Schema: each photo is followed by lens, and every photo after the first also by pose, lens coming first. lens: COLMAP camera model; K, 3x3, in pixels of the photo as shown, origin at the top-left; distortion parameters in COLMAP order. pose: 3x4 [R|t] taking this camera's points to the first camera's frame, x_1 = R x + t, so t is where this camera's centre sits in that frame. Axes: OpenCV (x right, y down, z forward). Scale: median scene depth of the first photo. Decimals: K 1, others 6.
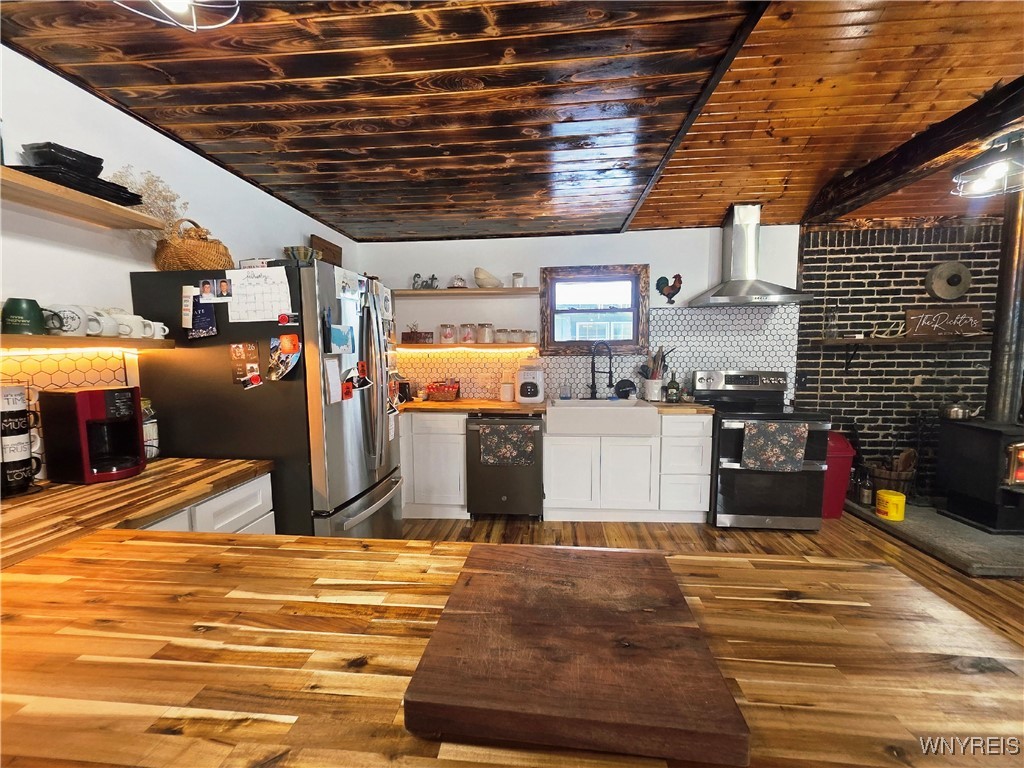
lens RADIAL K [[407.2, 0, 513.3], [0, 407.2, 391.0], [0, 0, 1]] dist [0.003778, -0.000352]
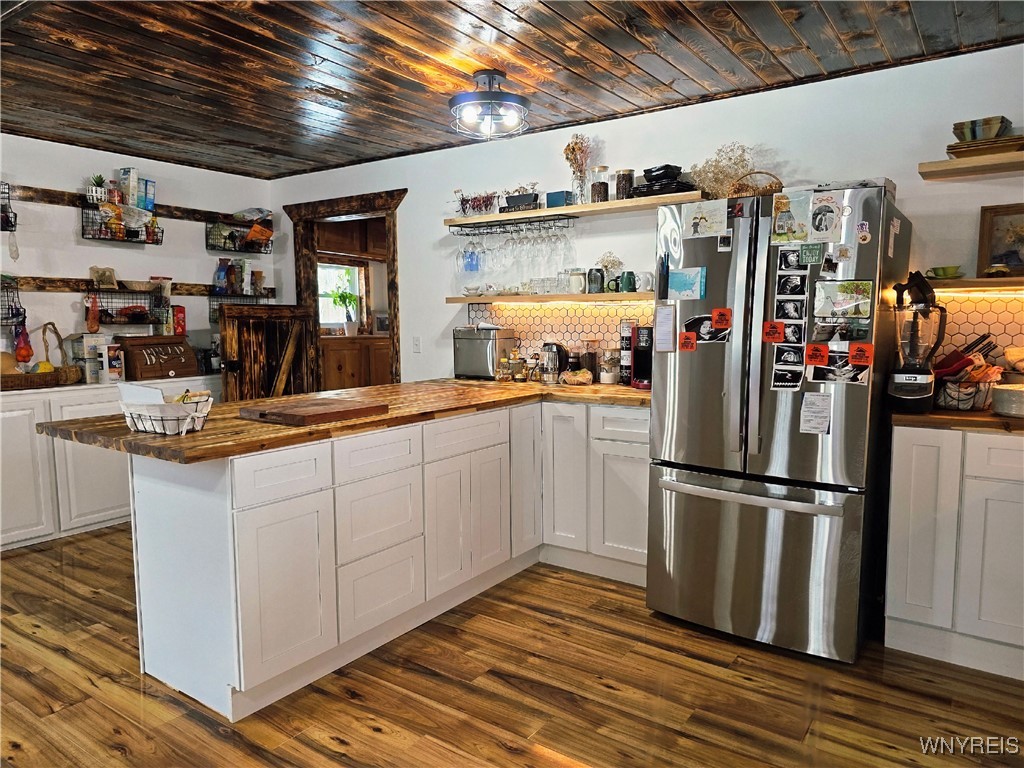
lens RADIAL K [[689.1, 0, 518.2], [0, 689.1, 387.7], [0, 0, 1]] dist [0.063986, -0.061925]
pose [[-0.491893, 0.094788, -0.865481, 0.589591], [-0.076414, 0.985520, 0.151365, -0.055272], [0.867296, 0.140591, -0.477527, 0.763928]]
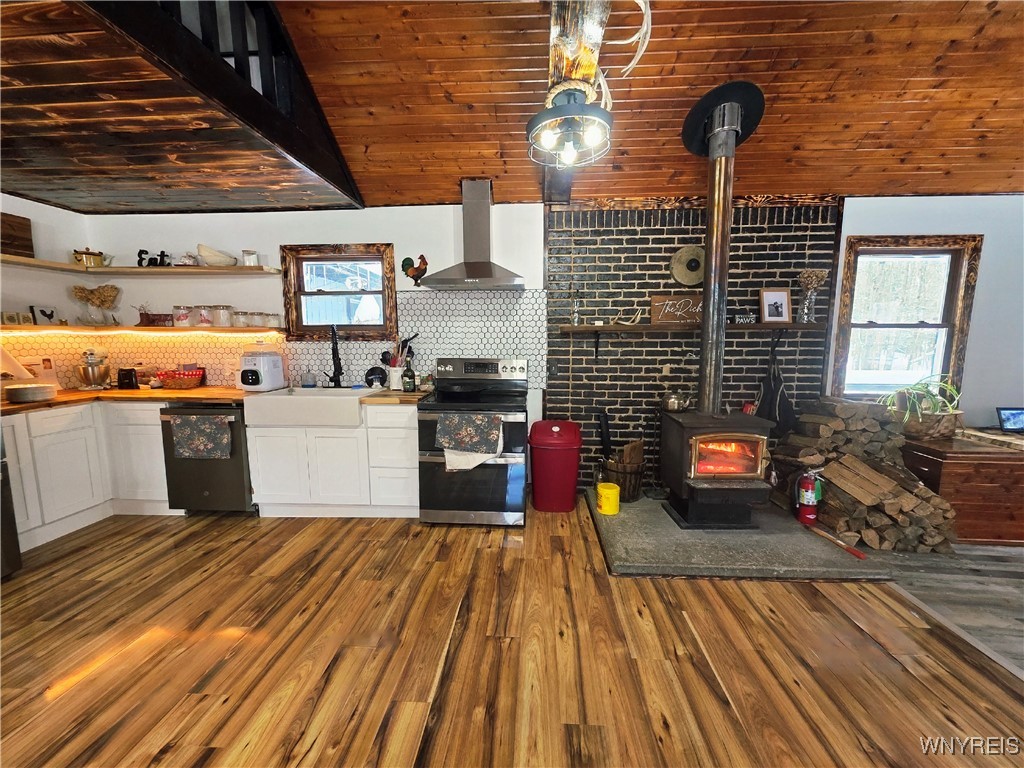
lens RADIAL K [[407.2, 0, 513.3], [0, 407.2, 391.0], [0, 0, 1]] dist [0.003778, -0.000352]
pose [[0.999494, 0.004063, 0.031552, 0.605505], [-0.005143, 0.999401, 0.034210, -0.006455], [-0.031395, -0.034355, 0.998916, 0.047334]]
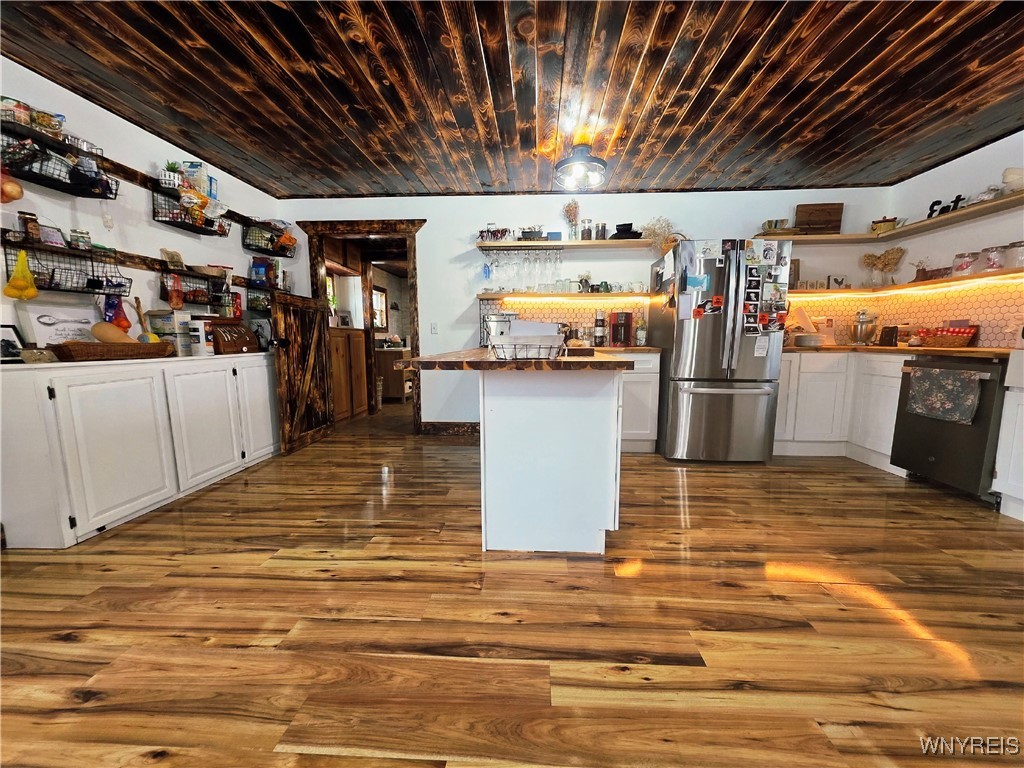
lens RADIAL K [[407.2, 0, 513.3], [0, 407.2, 391.0], [0, 0, 1]] dist [0.003778, -0.000352]
pose [[0.032738, 0.132441, -0.990650, 0.700549], [-0.093470, 0.987243, 0.128897, 0.092619], [0.995084, 0.088376, 0.044700, 0.097983]]
